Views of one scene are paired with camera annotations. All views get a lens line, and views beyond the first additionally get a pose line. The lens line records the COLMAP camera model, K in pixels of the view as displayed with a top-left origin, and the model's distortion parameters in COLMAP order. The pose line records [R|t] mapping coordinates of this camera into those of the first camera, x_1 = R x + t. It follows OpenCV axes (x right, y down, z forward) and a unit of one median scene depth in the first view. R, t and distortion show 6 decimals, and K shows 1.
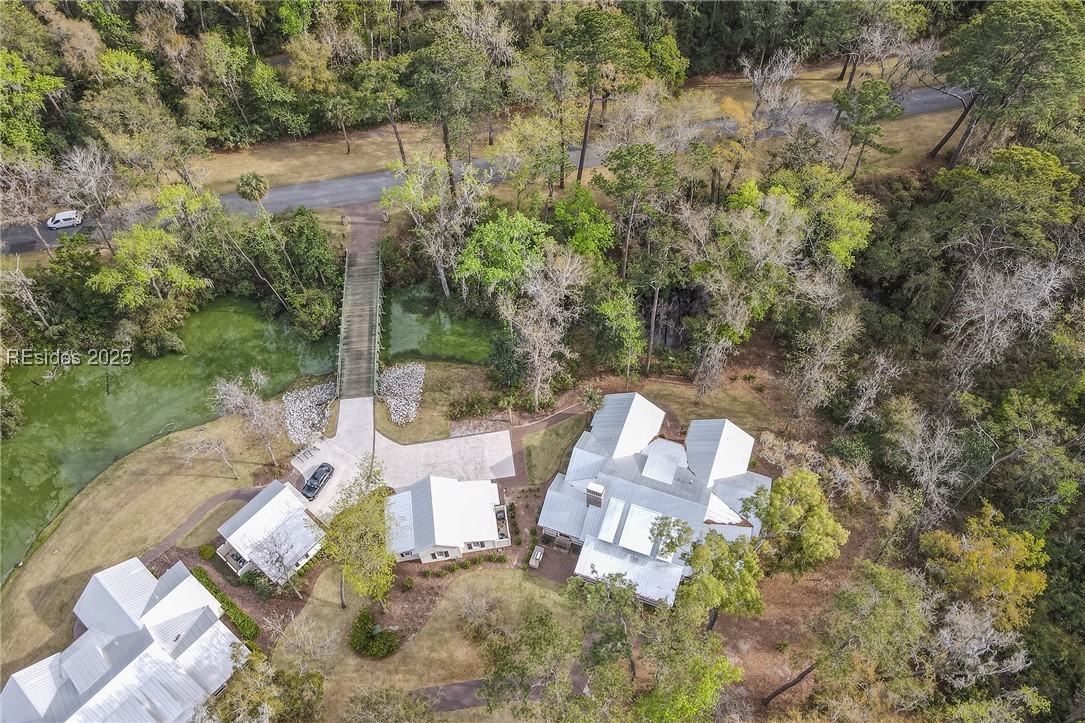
lens RADIAL K [[795.0, 0, 542.5], [0, 795.0, 361.5], [0, 0, 1]] dist [-0.002651, 0.038644]
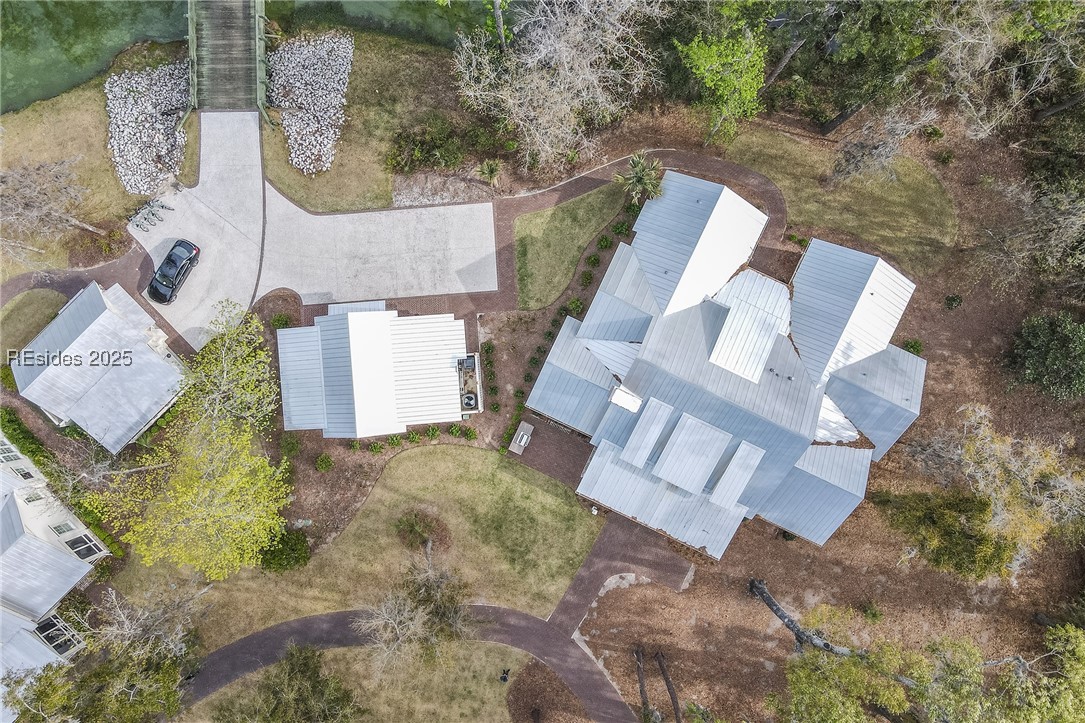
lens RADIAL K [[795.0, 0, 542.5], [0, 795.0, 361.5], [0, 0, 1]] dist [-0.002651, 0.038644]
pose [[0.996590, 0.082435, 0.003441, 0.002051], [-0.069153, 0.811812, 0.579810, -0.165489], [0.045003, -0.578071, 0.814745, 0.474636]]
